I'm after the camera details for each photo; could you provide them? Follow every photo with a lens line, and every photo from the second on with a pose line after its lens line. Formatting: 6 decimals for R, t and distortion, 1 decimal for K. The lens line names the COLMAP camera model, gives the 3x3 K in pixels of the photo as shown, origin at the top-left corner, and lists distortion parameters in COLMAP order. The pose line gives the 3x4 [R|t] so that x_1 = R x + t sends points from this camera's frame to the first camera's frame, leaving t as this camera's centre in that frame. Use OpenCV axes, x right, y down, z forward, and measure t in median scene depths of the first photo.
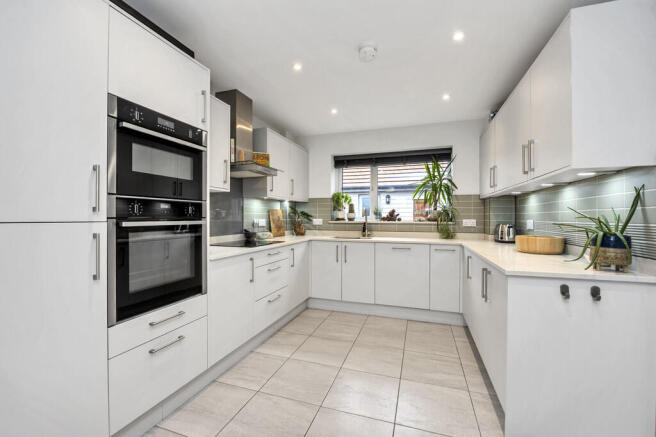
lens RADIAL K [[274.9, 0, 328.0], [0, 274.9, 218.5], [0, 0, 1]] dist [-0.015624, -0.000016]
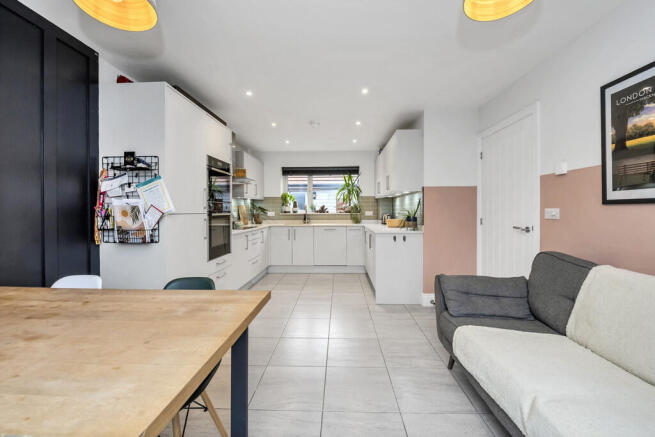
lens RADIAL K [[274.5, 0, 327.5], [0, 274.5, 218.5], [0, 0, 1]] dist [-0.015624, -0.000016]
pose [[0.960489, -0.015656, 0.277878, -0.172811], [0.008488, 0.999600, 0.026981, -0.000320], [-0.278189, -0.023557, 0.960237, -0.486649]]
